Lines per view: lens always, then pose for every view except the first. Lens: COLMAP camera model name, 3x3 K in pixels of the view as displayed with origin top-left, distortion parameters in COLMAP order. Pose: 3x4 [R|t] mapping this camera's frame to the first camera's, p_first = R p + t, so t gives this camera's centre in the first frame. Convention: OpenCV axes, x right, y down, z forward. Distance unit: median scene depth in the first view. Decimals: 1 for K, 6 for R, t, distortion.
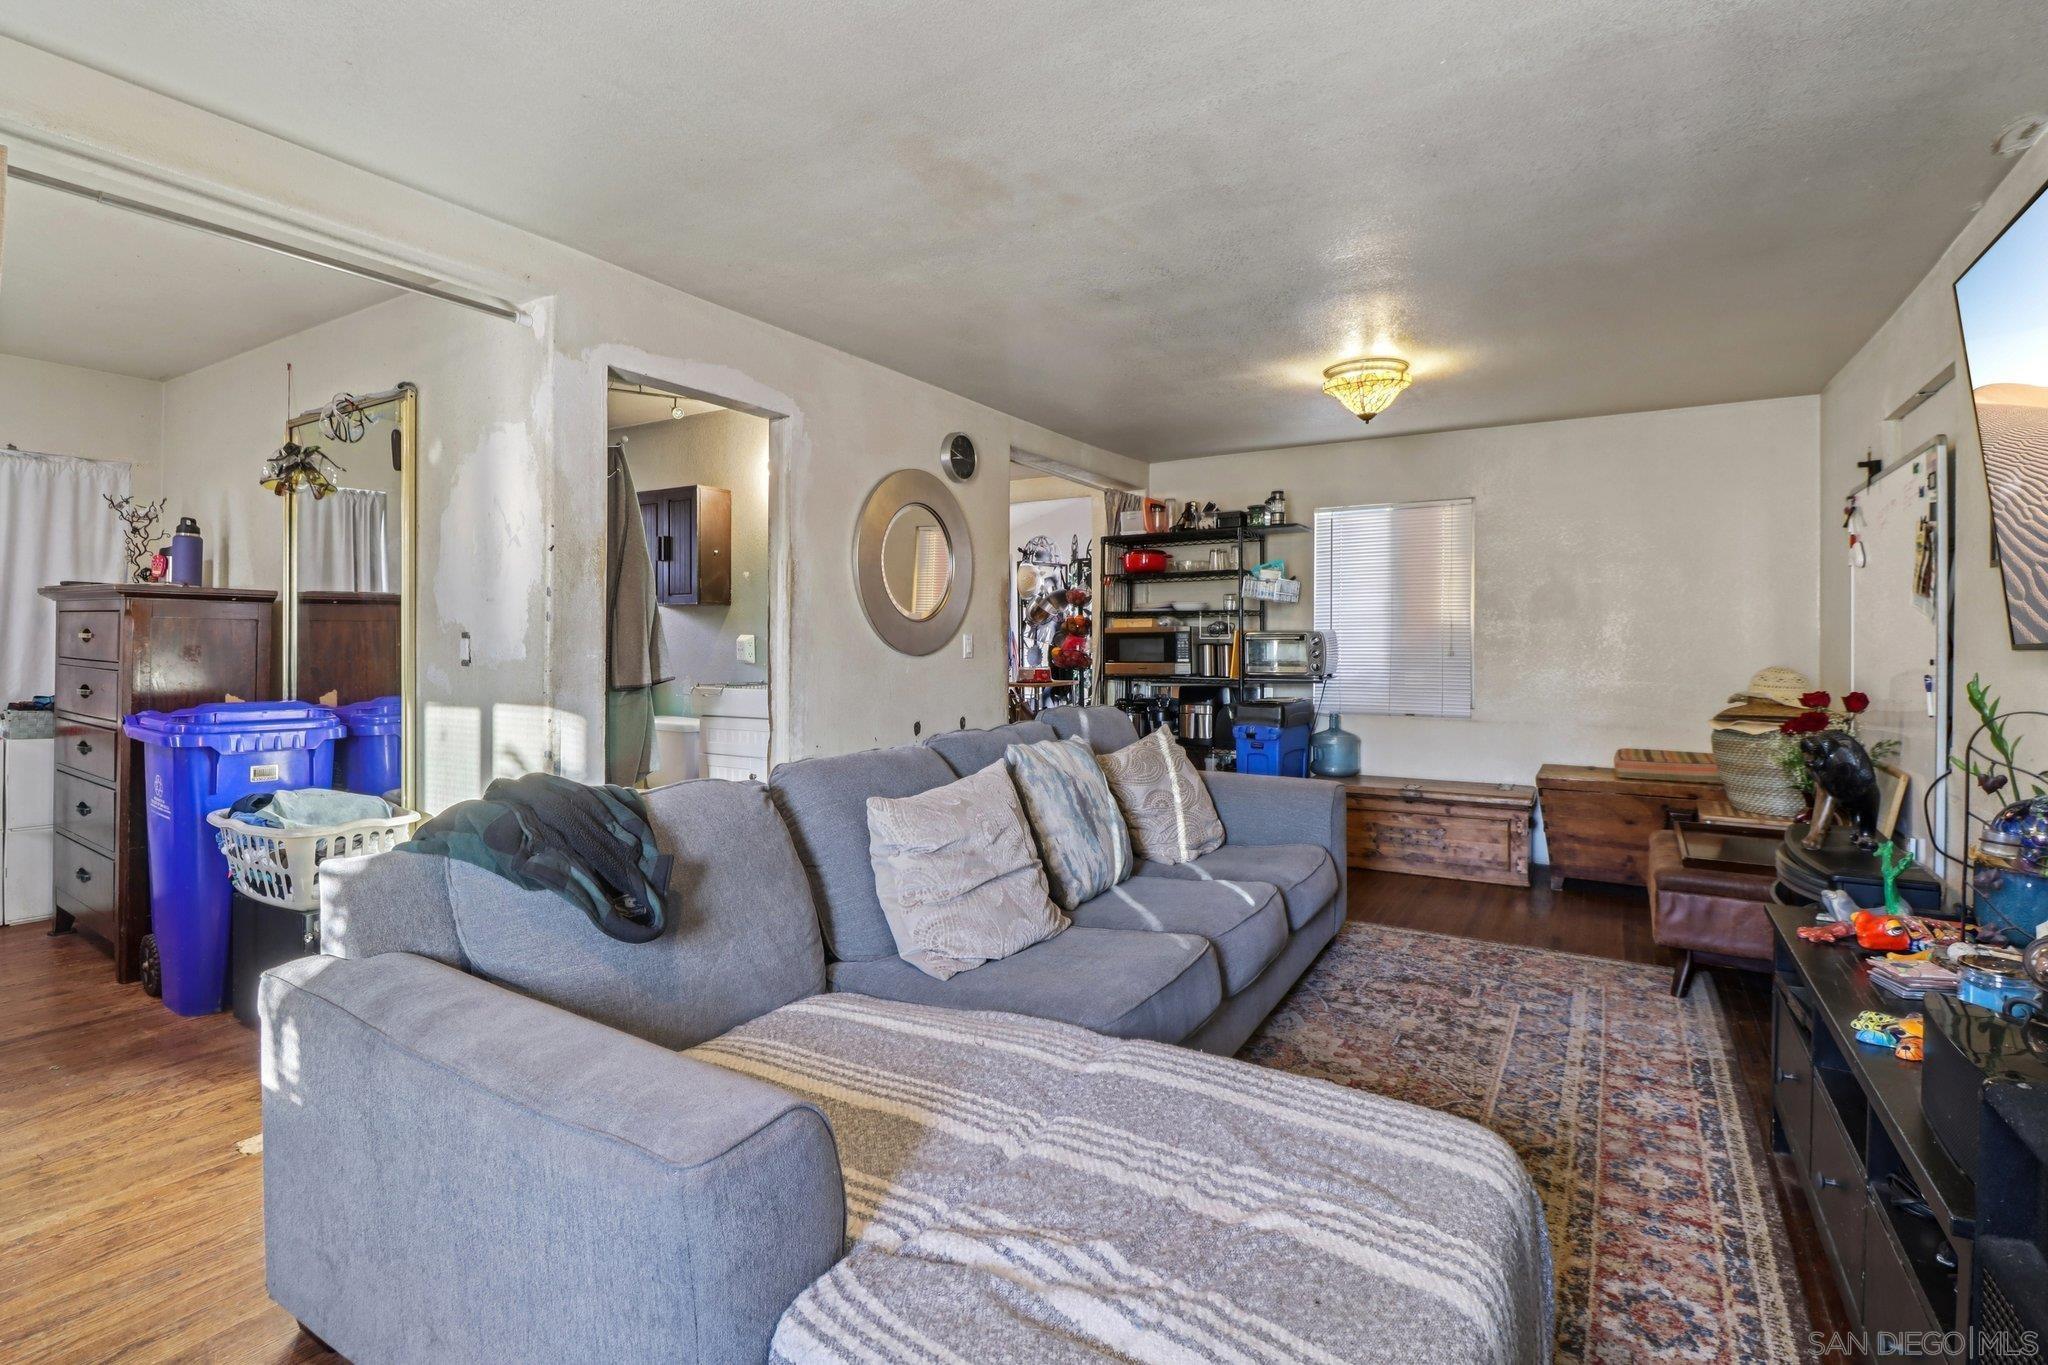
lens RADIAL K [[958.9, 0, 1019.5], [0, 958.9, 645.1], [0, 0, 1]] dist [0.001077, 0.000200]
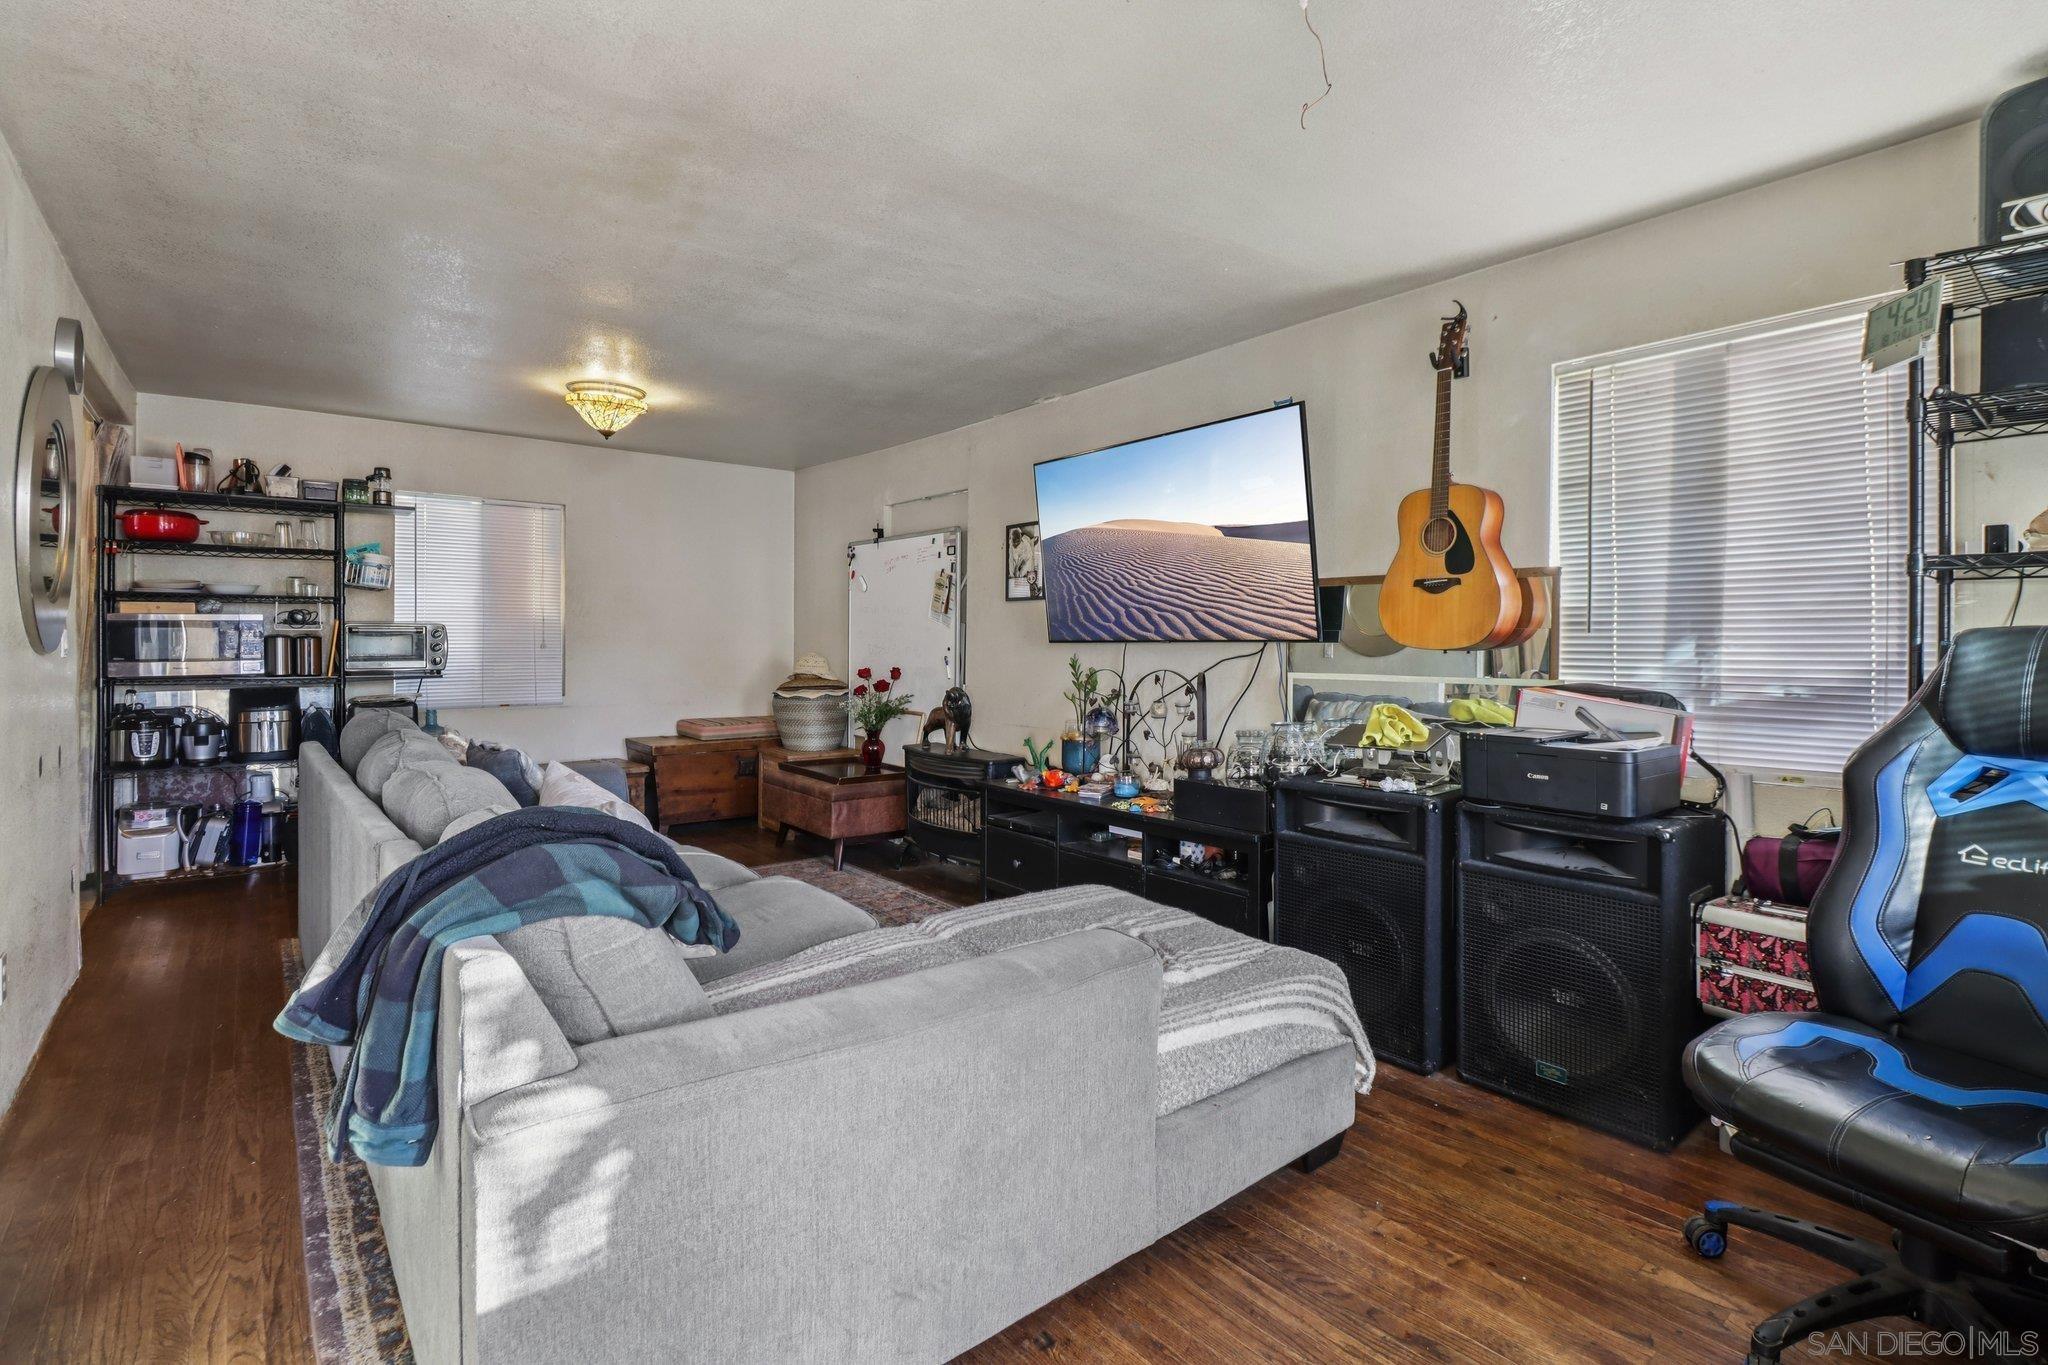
lens RADIAL K [[958.9, 0, 1019.5], [0, 958.9, 645.1], [0, 0, 1]] dist [0.001077, 0.000200]
pose [[0.342746, -0.005092, 0.939414, -0.461286], [-0.003563, 0.999971, 0.006720, -0.001570], [-0.939421, -0.005650, 0.342718, 0.152150]]
